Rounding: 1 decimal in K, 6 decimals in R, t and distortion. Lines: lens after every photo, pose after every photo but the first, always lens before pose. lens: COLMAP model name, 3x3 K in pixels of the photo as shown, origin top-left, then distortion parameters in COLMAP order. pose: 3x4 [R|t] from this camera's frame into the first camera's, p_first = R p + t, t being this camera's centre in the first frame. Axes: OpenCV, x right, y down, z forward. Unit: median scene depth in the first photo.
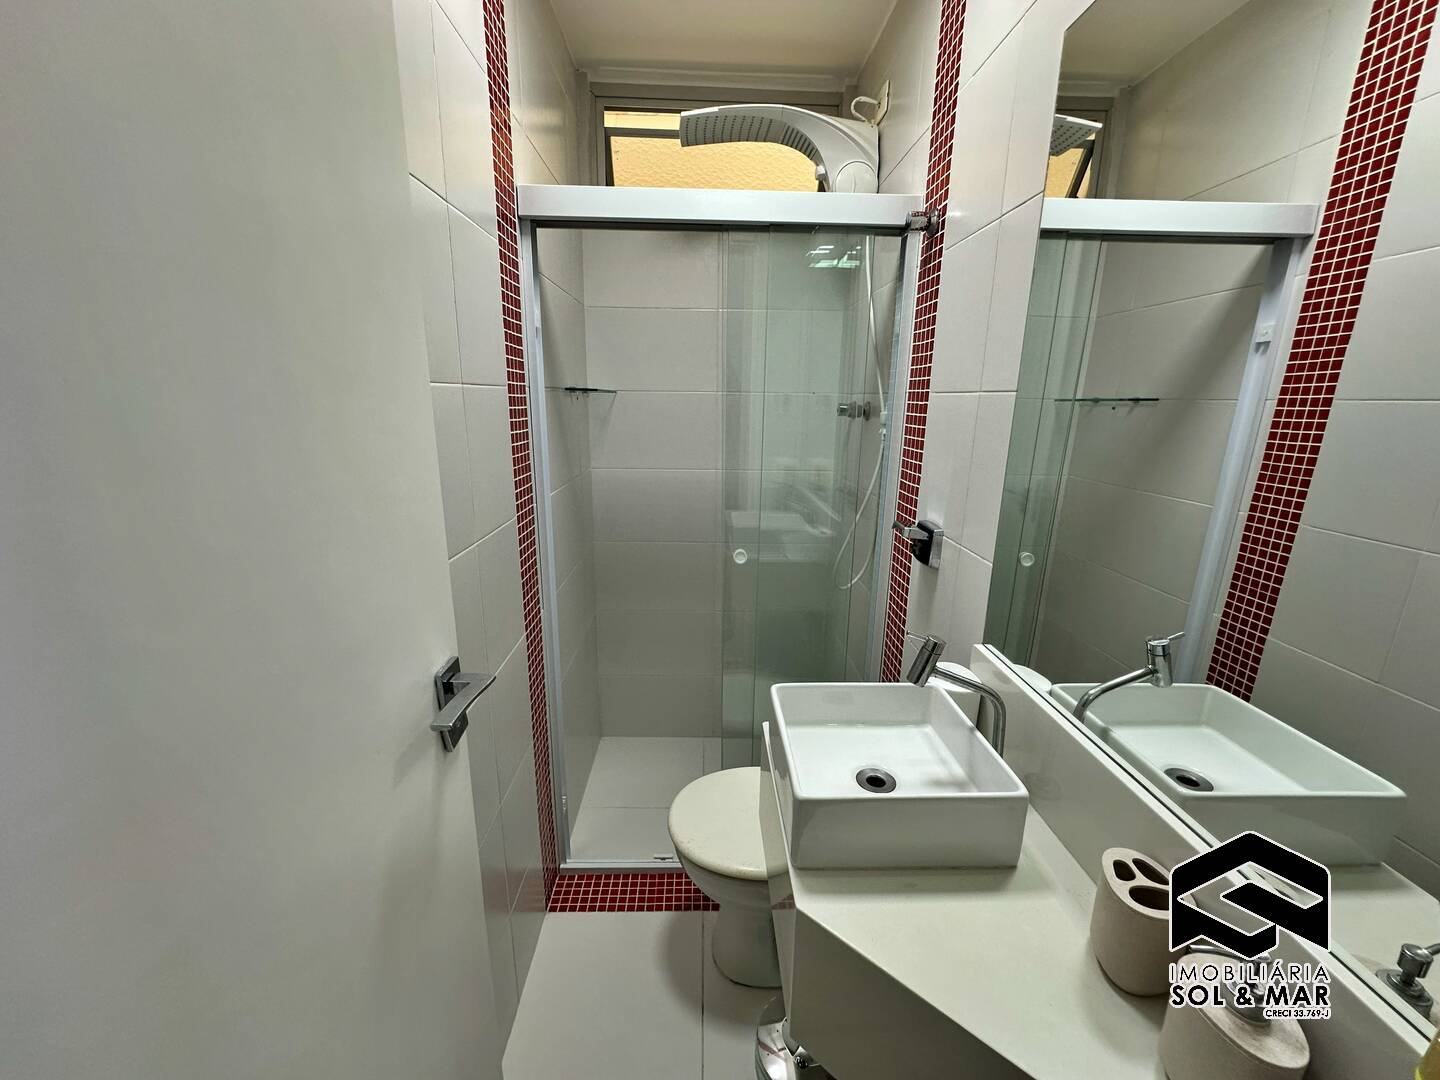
lens RADIAL K [[573.9, 0, 723.8], [0, 573.9, 540.9], [0, 0, 1]] dist [-0.004264, 0.001326]
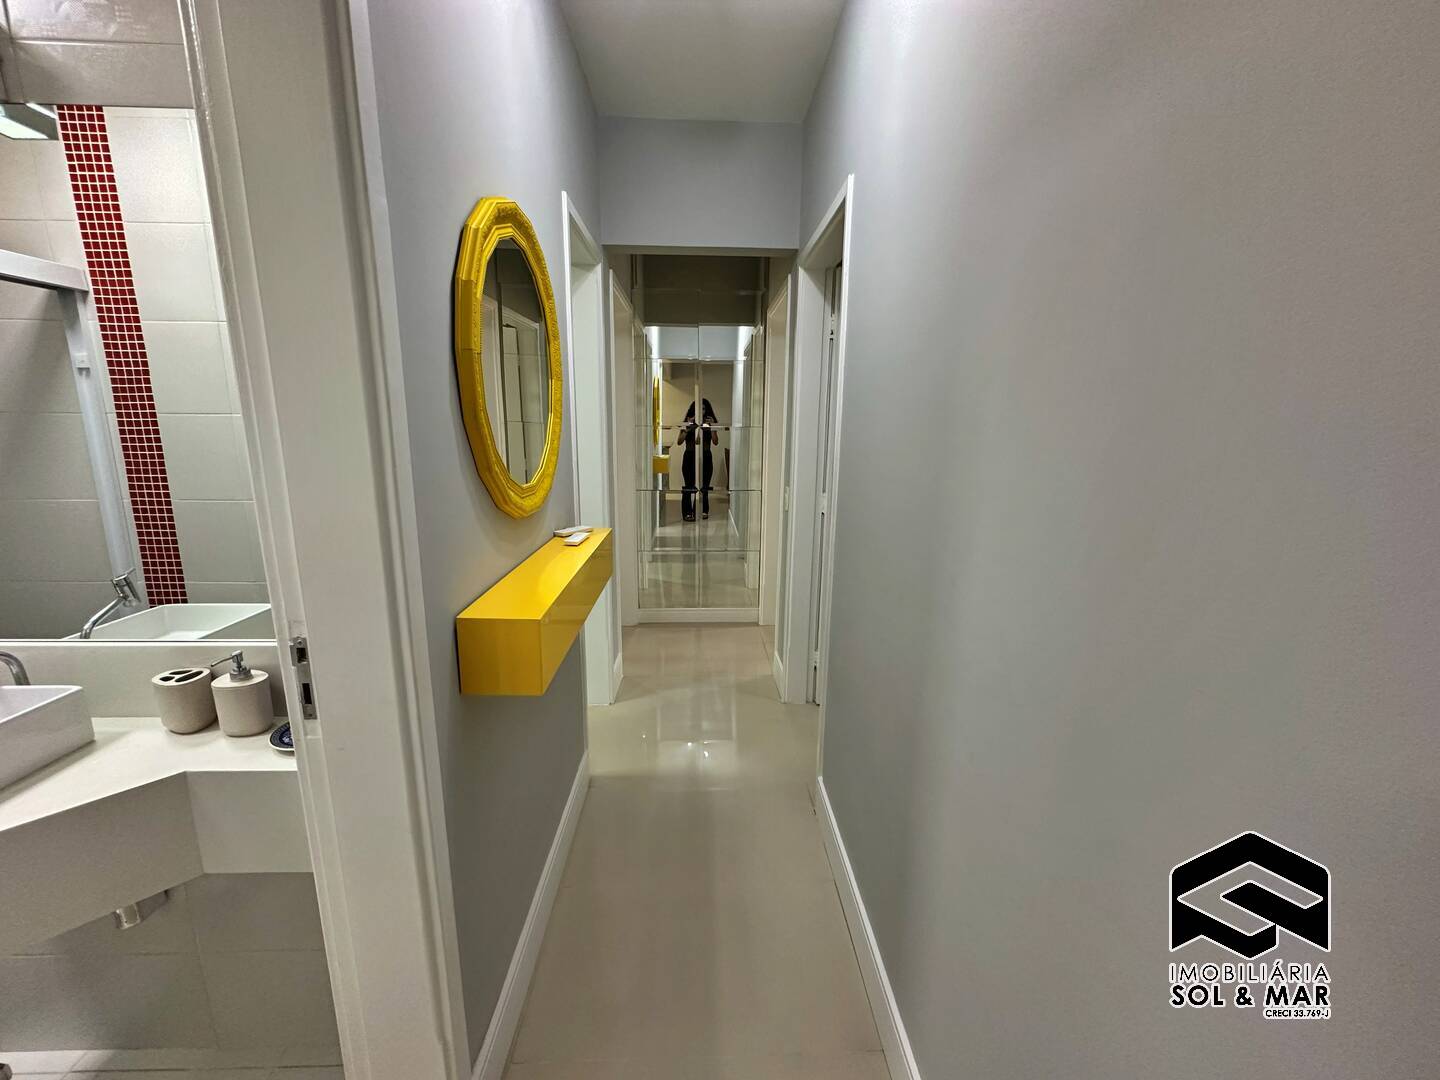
lens RADIAL K [[573.9, 0, 718.1], [0, 573.9, 538.7], [0, 0, 1]] dist [-0.004264, 0.001326]
pose [[-0.005284, -0.213389, 0.976953, -0.423682], [0.232146, 0.950014, 0.208760, 0.082843], [-0.972667, 0.227899, 0.044518, -0.374503]]
